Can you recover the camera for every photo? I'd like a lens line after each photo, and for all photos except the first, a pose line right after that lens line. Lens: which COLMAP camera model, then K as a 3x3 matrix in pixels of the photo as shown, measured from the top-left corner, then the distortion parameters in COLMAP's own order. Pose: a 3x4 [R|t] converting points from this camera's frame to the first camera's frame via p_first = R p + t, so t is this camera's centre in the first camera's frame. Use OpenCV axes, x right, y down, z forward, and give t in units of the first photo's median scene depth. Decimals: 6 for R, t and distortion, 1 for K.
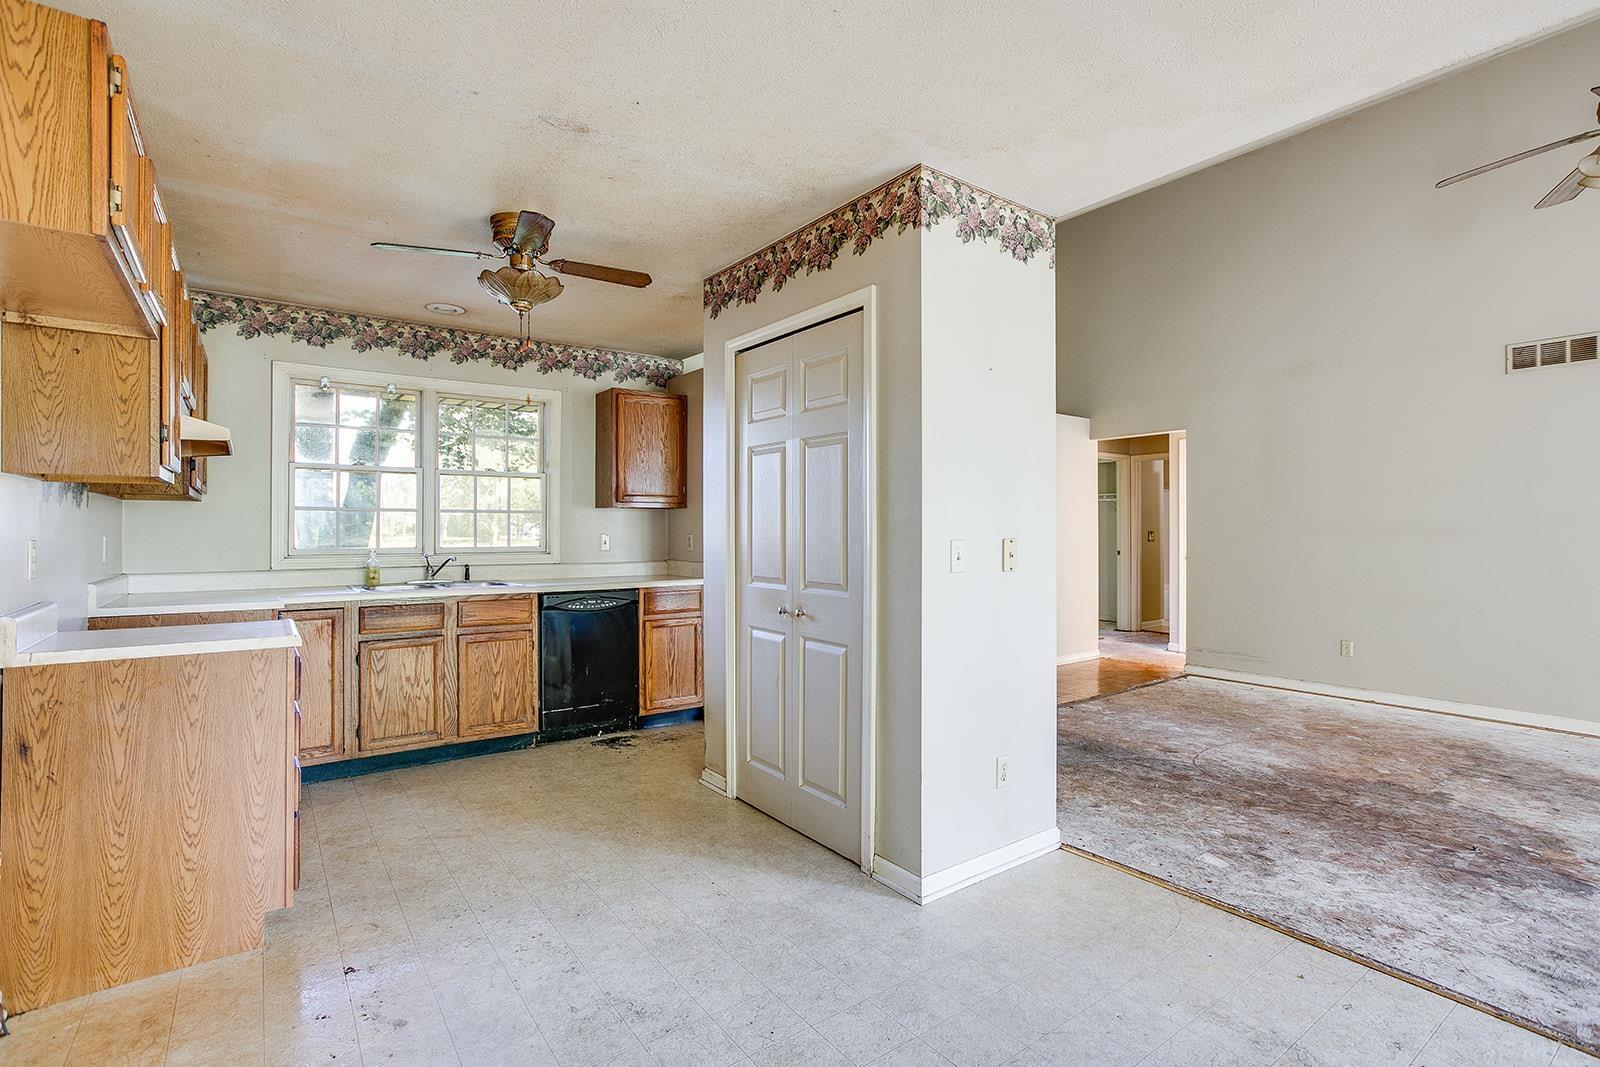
lens RADIAL K [[749.7, 0, 799.2], [0, 749.7, 530.3], [0, 0, 1]] dist [0.005329, 0.002238]
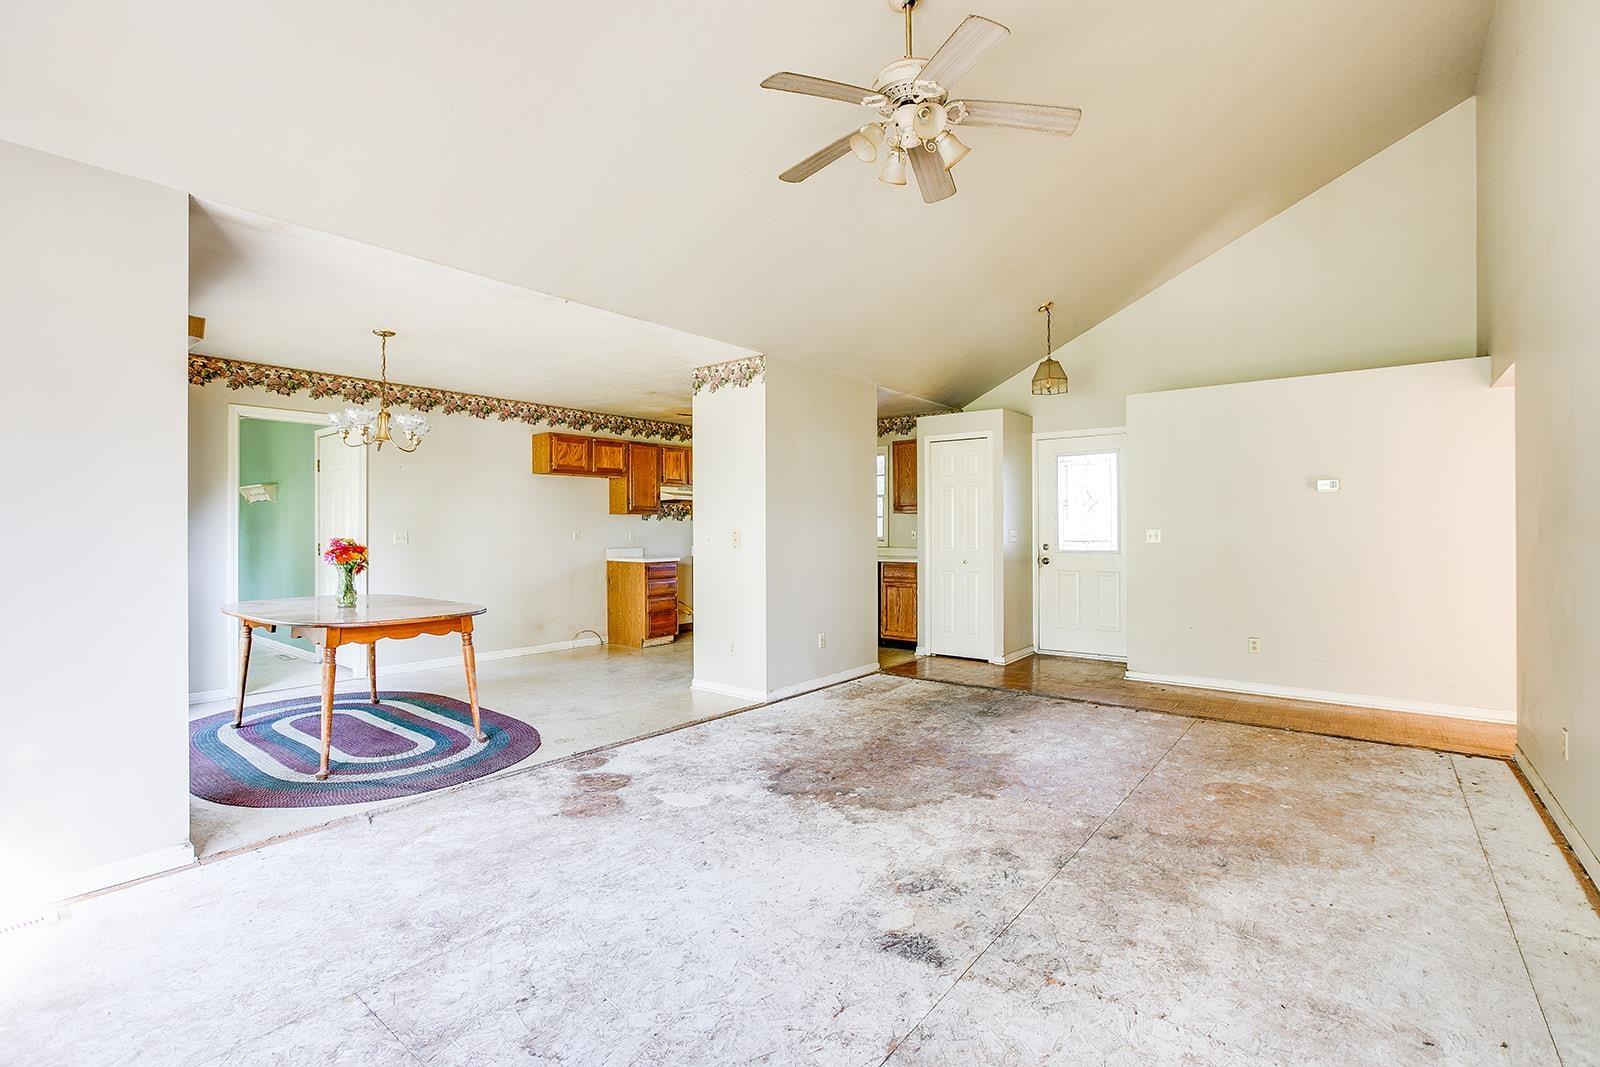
lens RADIAL K [[719.0, 0, 795.4], [0, 719.0, 530.8], [0, 0, 1]] dist [-0.005881, -0.000301]
pose [[0.258875, 0.001740, -0.965909, 1.609838], [0.003488, 0.999990, 0.002736, 0.002722], [0.965905, -0.004078, 0.258866, 0.495464]]
